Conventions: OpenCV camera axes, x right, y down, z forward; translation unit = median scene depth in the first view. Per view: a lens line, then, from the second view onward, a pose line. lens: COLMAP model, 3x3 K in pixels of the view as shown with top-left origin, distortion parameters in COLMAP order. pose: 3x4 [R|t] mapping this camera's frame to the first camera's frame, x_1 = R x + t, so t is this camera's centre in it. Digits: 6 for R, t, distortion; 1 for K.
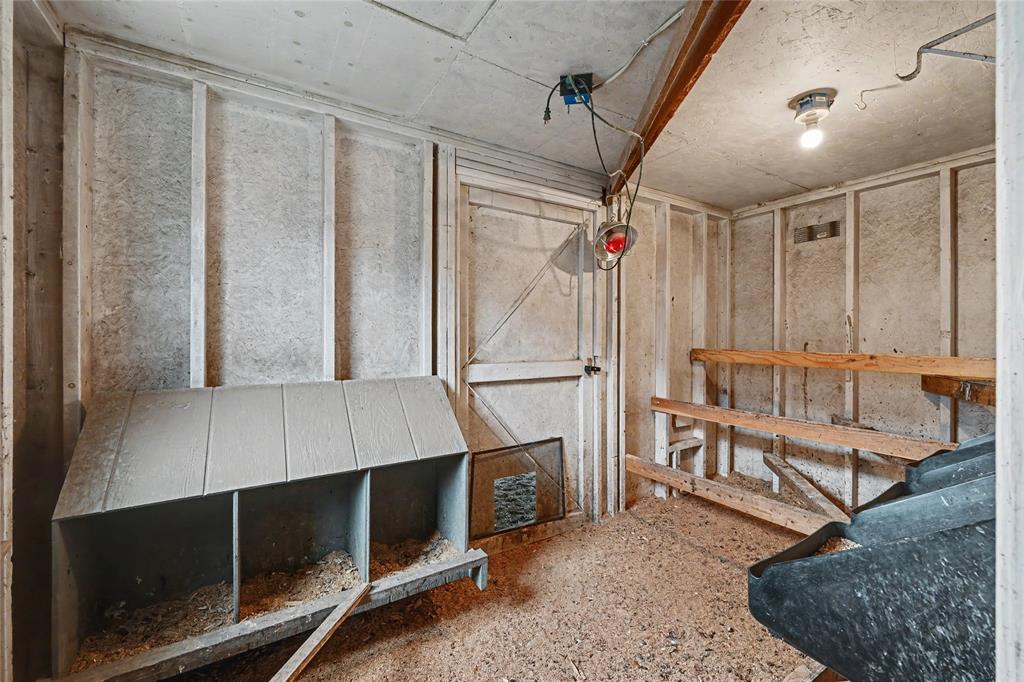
lens RADIAL K [[404.8, 0, 508.2], [0, 404.8, 337.4], [0, 0, 1]] dist [0.001147, 0.000000]
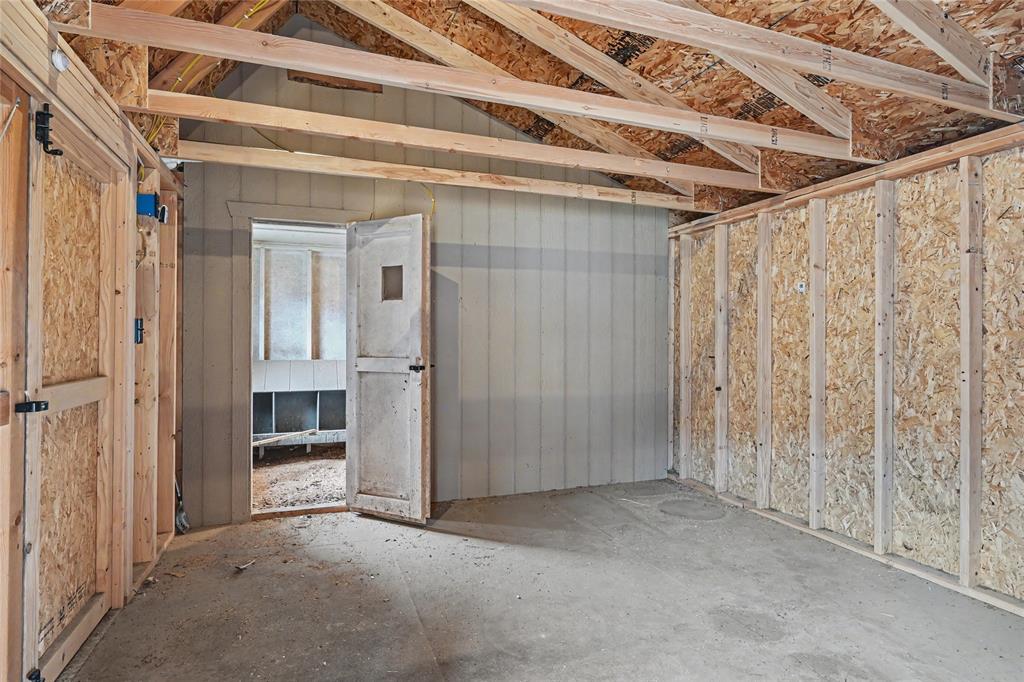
lens RADIAL K [[549.8, 0, 513.8], [0, 549.8, 341.2], [0, 0, 1]] dist [0.000989, 0.000008]
pose [[0.979959, 0.000826, -0.199196, 1.446017], [-0.001020, 0.999999, -0.000870, -0.002035], [0.199195, 0.001055, 0.979959, -2.027332]]
